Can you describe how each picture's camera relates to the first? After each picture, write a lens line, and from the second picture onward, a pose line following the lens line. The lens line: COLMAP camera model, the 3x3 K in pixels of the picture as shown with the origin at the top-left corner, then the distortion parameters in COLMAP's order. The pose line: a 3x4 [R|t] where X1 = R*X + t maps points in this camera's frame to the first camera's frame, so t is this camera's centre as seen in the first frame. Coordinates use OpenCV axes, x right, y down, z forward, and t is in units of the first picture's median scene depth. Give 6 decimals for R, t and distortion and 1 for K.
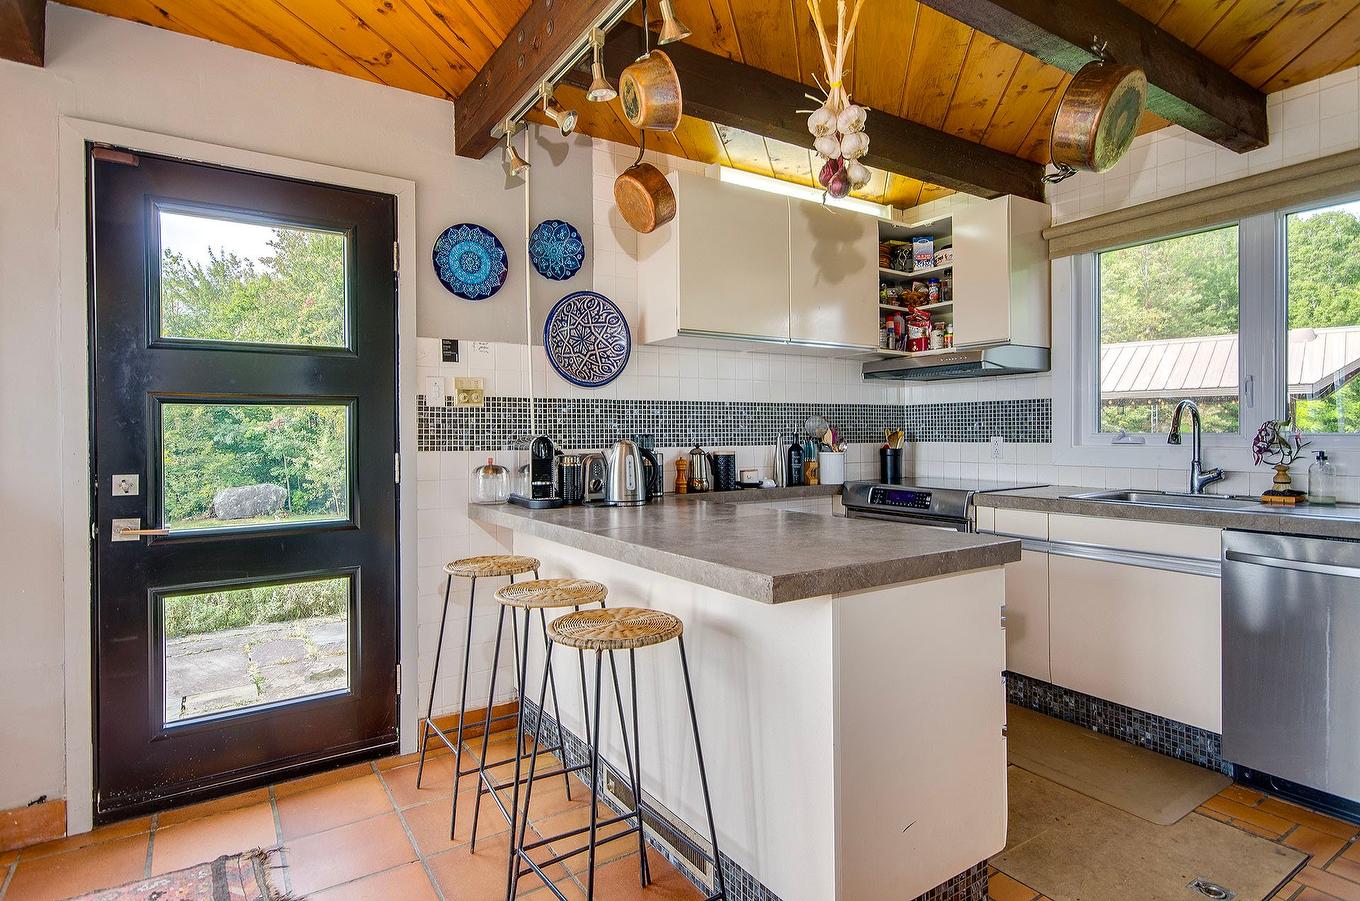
lens RADIAL K [[710.5, 0, 680.0], [0, 710.5, 450.5], [0, 0, 1]] dist [-0.000692, -0.000020]
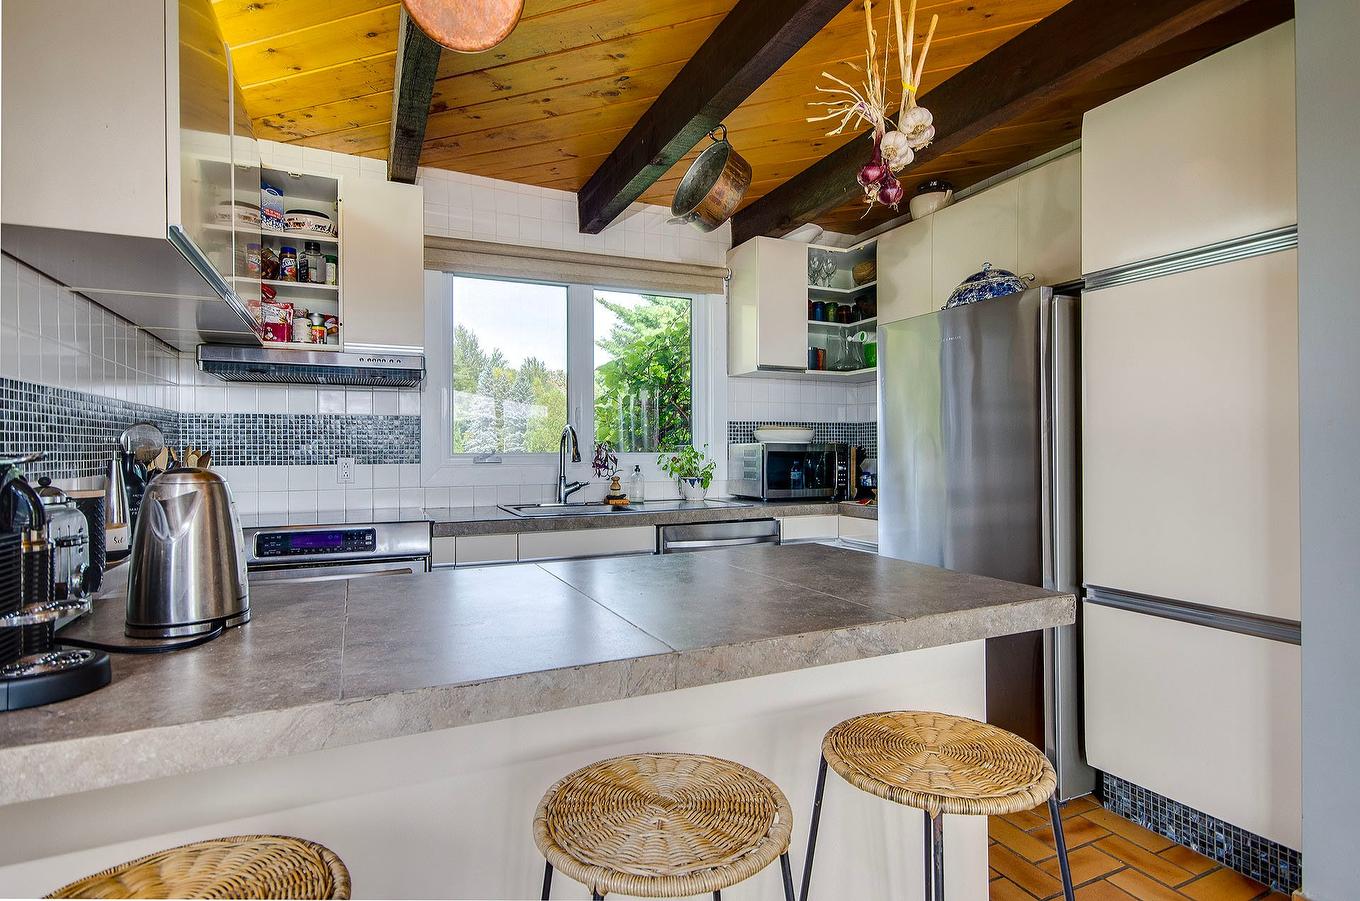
lens RADIAL K [[710.5, 0, 680.0], [0, 710.5, 450.5], [0, 0, 1]] dist [-0.000692, -0.000020]
pose [[0.145374, 0.003174, 0.989372, -0.429671], [0.025975, 0.999638, -0.007024, -0.015479], [-0.989036, 0.026720, 0.145239, 0.632467]]
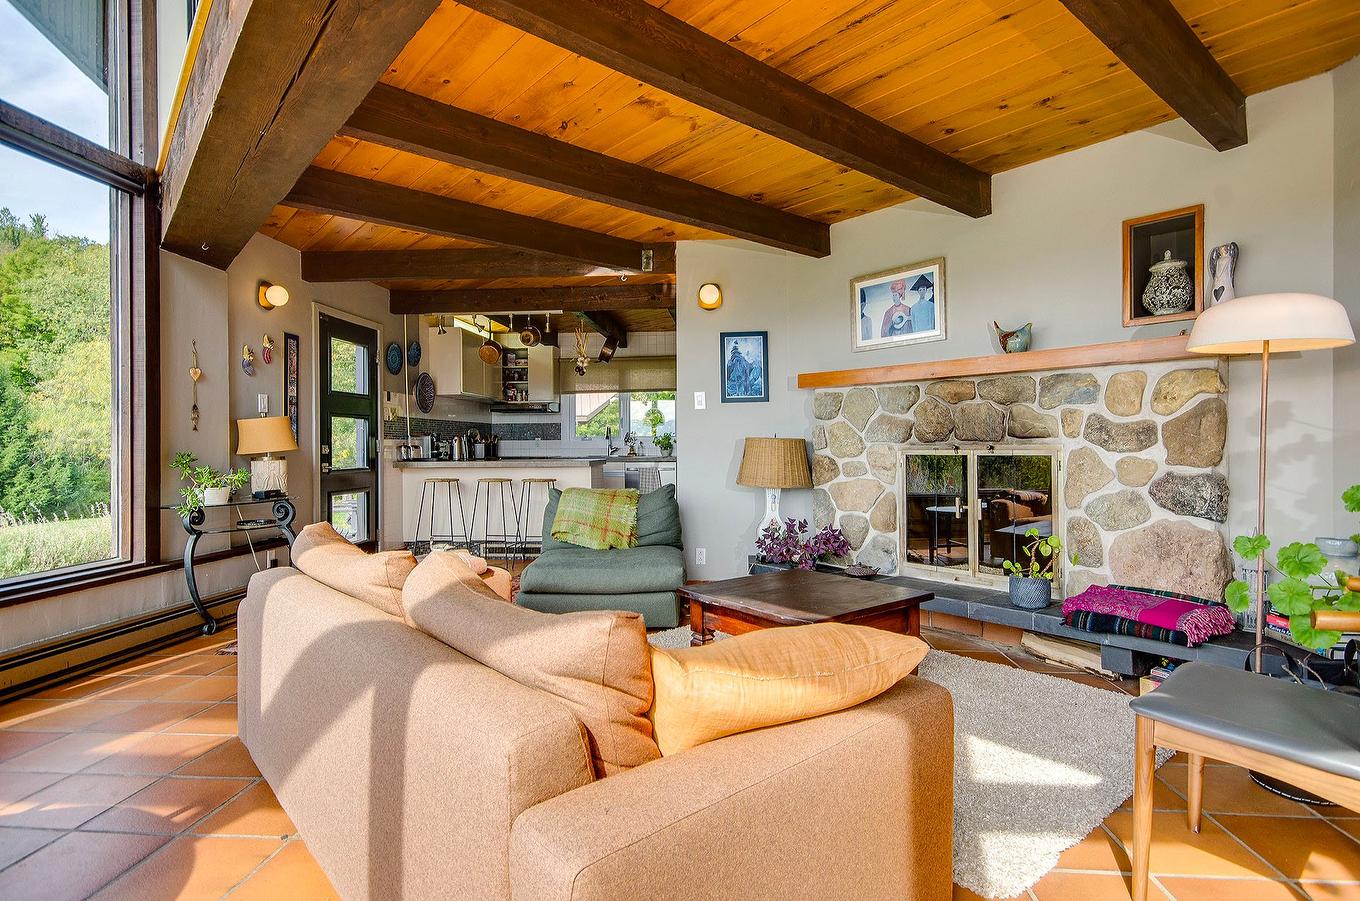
lens RADIAL K [[710.5, 0, 680.0], [0, 710.5, 450.5], [0, 0, 1]] dist [-0.000692, -0.000020]
pose [[0.619553, -0.000617, 0.784955, -1.524128], [0.016346, 0.999793, -0.012116, 0.080655], [-0.784785, 0.020337, 0.619434, -1.167020]]
